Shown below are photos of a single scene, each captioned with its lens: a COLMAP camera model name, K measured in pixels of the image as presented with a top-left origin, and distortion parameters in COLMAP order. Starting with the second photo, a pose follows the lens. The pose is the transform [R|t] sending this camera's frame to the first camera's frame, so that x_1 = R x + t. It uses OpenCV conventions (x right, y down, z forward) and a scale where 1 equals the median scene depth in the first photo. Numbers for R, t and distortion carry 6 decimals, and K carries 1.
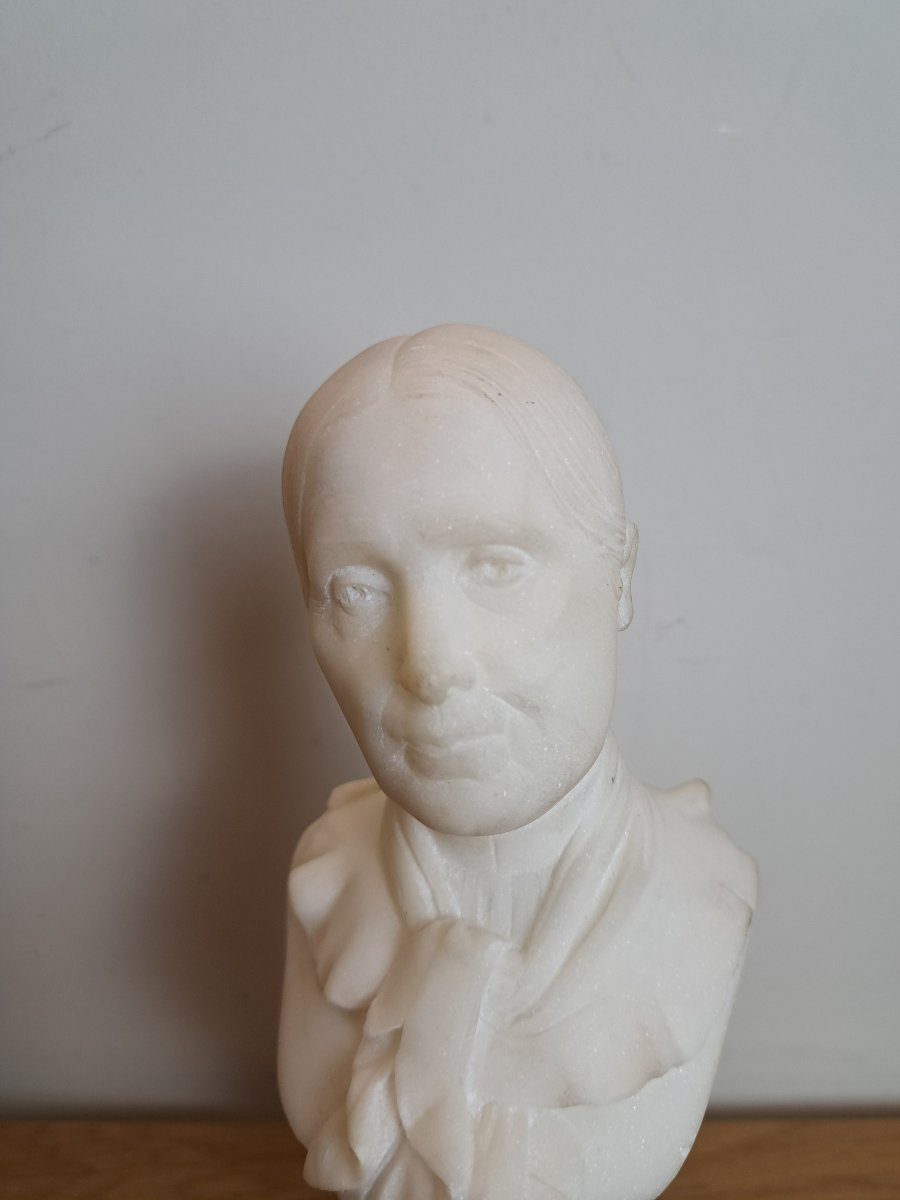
lens RADIAL K [[848.2, 0, 449.4], [0, 848.2, 601.4], [0, 0, 1]] dist [0.046950, -0.115635]
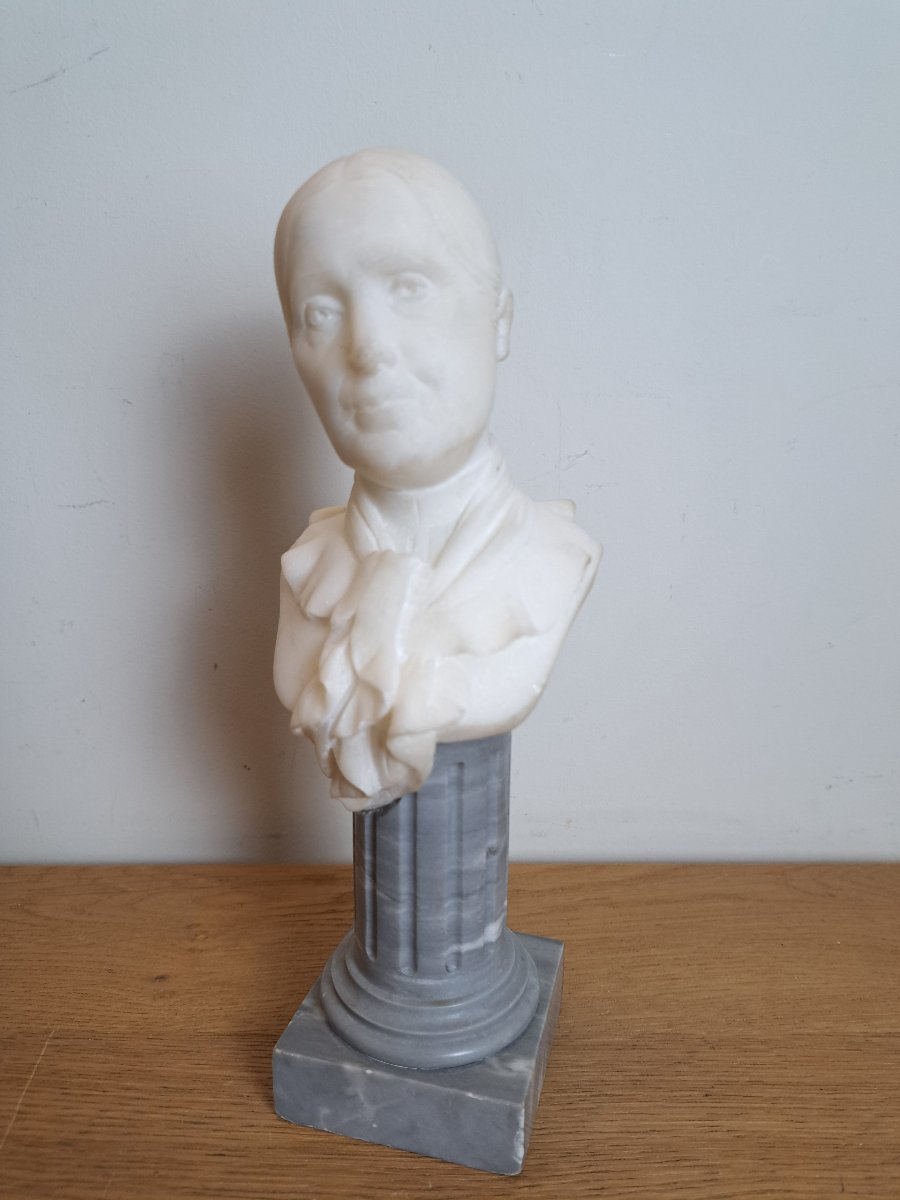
lens RADIAL K [[822.9, 0, 447.4], [0, 822.9, 618.4], [0, 0, 1]] dist [0.041977, -0.003475]
pose [[0.999952, -0.003281, 0.009275, 0.100850], [0.003050, 0.999689, 0.024757, 0.492662], [-0.009354, -0.024728, 0.999650, -0.510448]]
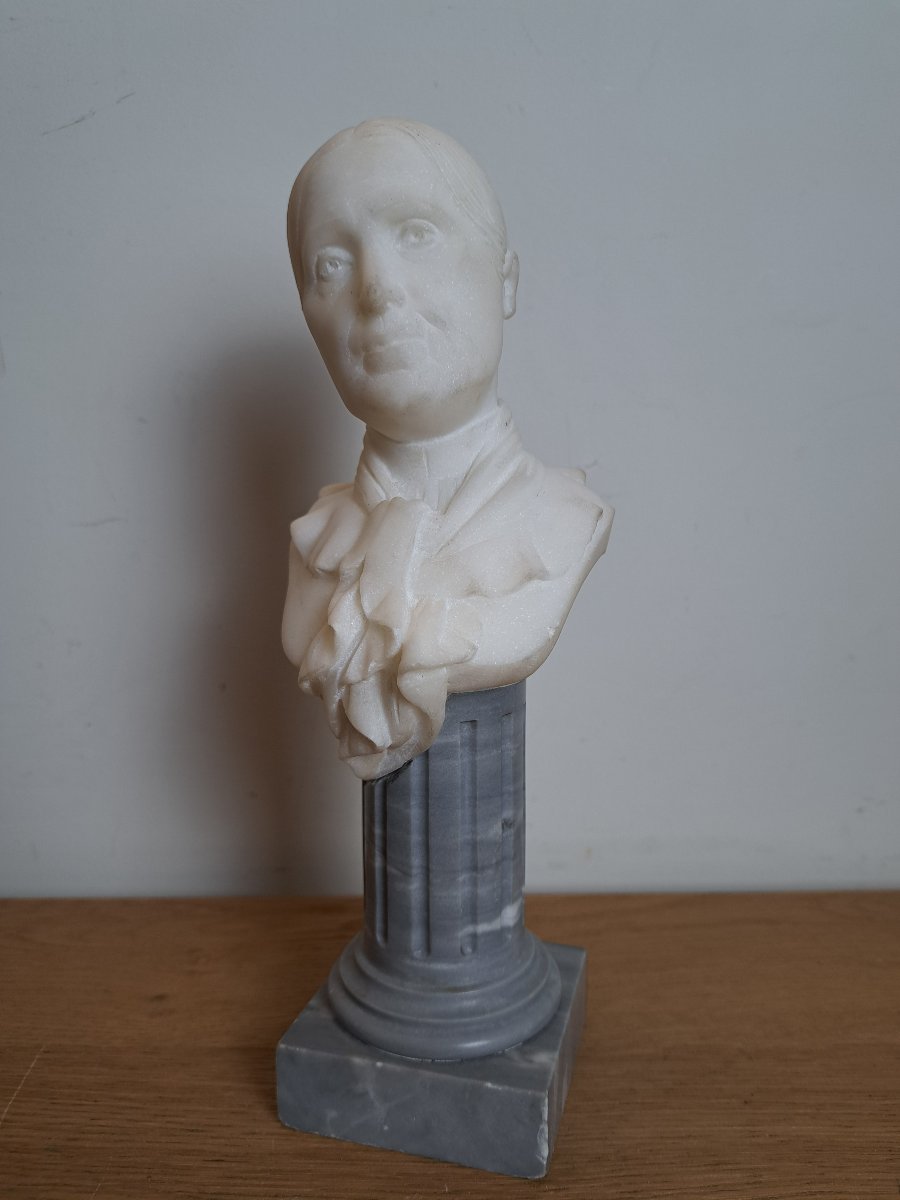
lens RADIAL K [[832.3, 0, 449.7], [0, 832.3, 633.0], [0, 0, 1]] dist [0.032465, -0.005812]
pose [[0.999898, -0.014237, -0.001466, 0.100414], [0.014050, 0.995927, -0.089066, 0.796632], [0.002728, 0.089036, 0.996025, -0.489078]]
